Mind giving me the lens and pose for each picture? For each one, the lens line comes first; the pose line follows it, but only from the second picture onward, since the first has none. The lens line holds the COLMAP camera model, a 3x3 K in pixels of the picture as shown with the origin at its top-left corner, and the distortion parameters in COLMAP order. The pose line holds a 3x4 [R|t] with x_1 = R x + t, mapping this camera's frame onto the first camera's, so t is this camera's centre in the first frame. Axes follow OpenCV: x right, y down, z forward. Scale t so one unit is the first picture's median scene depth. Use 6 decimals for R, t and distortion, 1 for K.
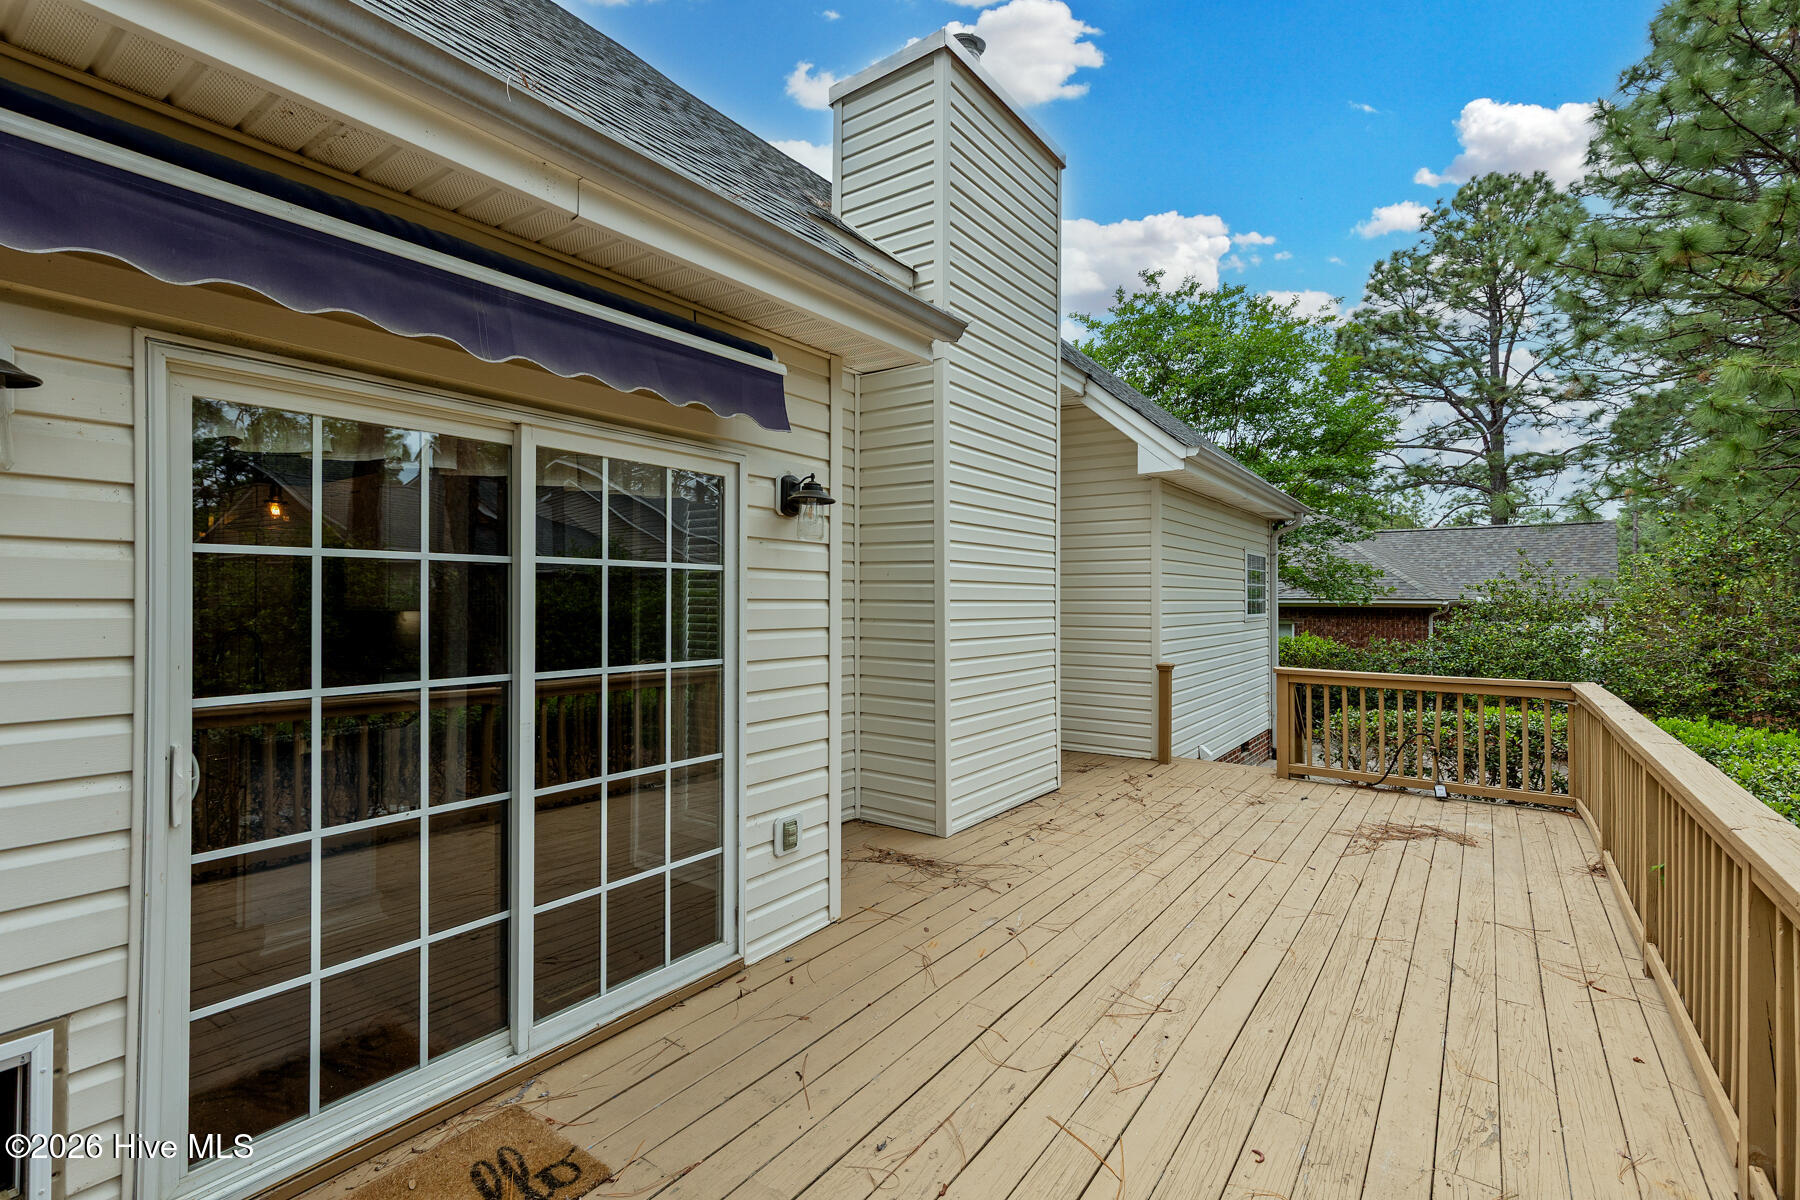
lens RADIAL K [[812.7, 0, 900.0], [0, 812.7, 600.0], [0, 0, 1]] dist [-0.000348, -0.000063]
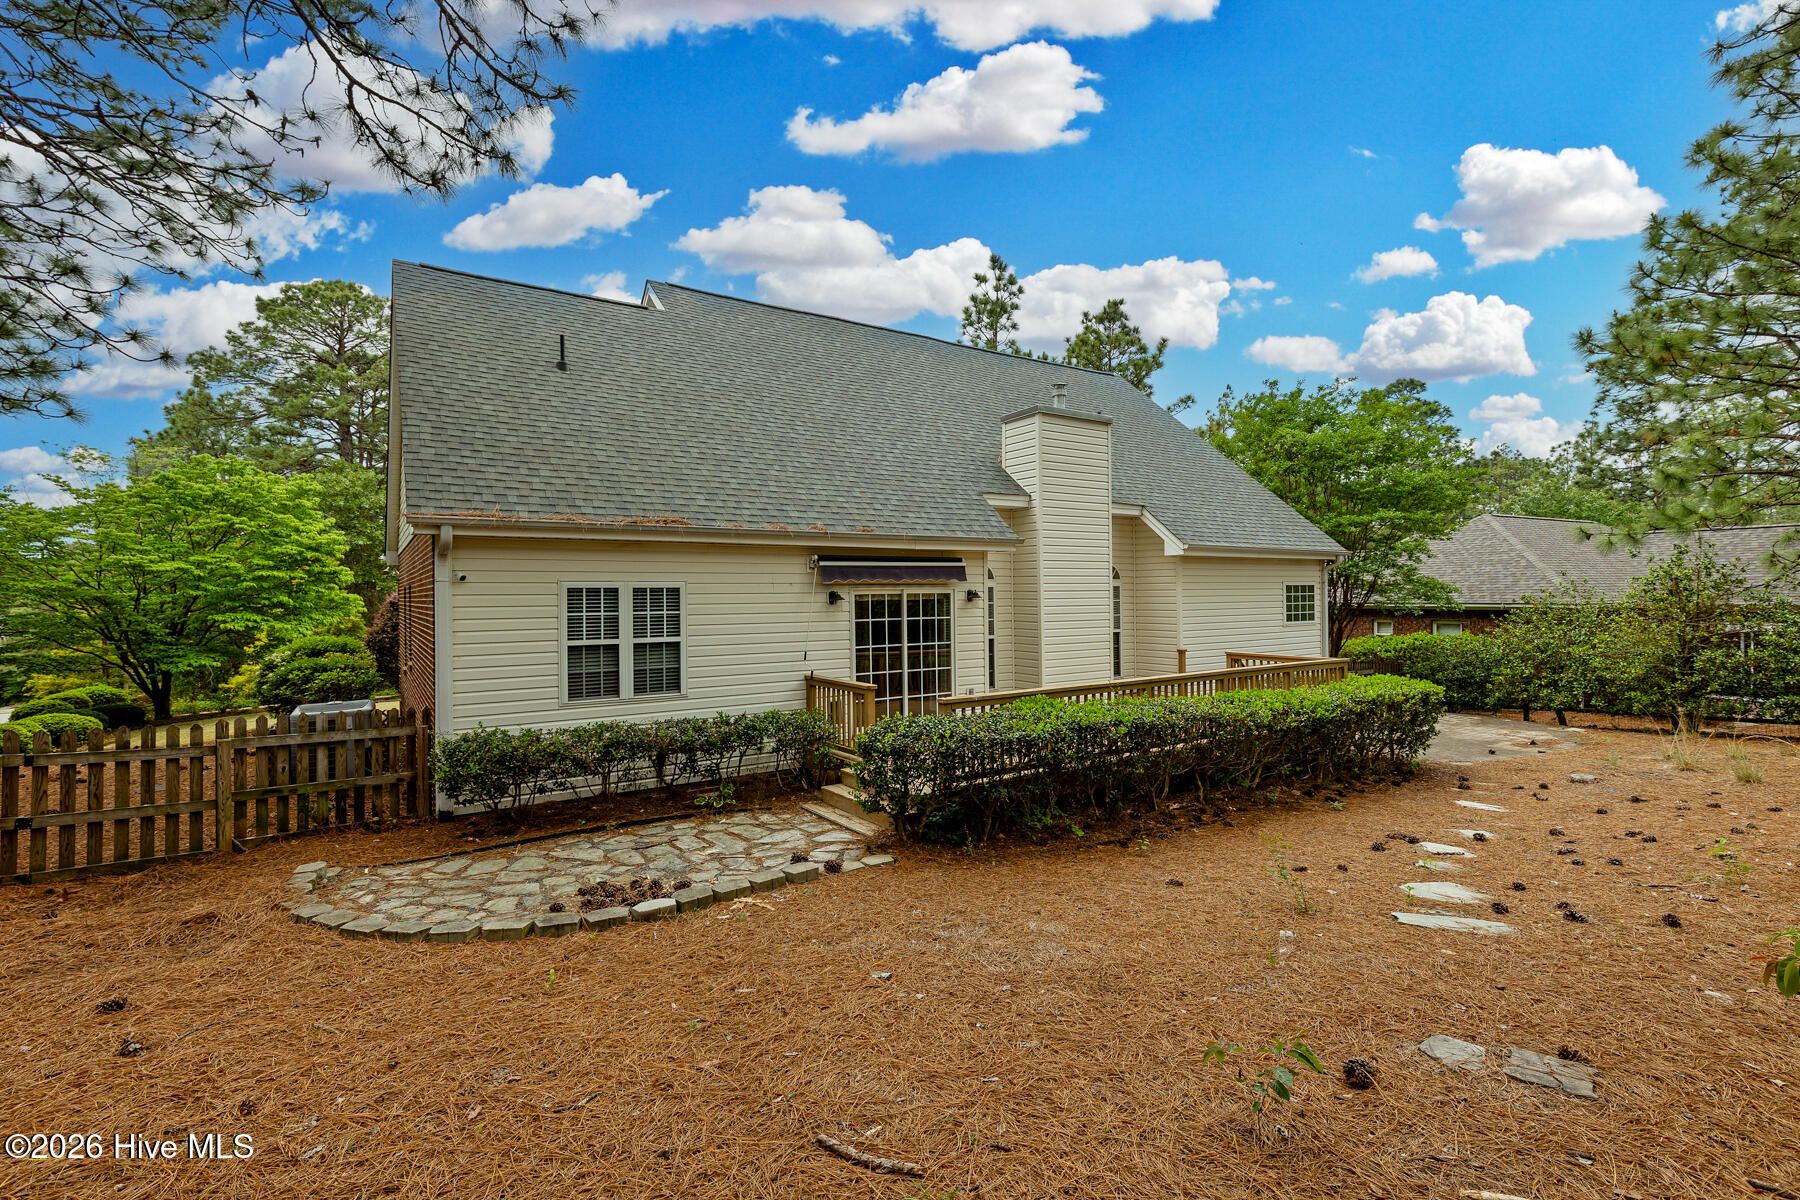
lens RADIAL K [[812.7, 0, 900.0], [0, 812.7, 600.0], [0, 0, 1]] dist [-0.000348, -0.000063]
pose [[0.936652, -0.012286, -0.350047, 0.938085], [0.013667, 0.999906, 0.001476, -0.136747], [0.349996, -0.006167, 0.936731, -2.769520]]
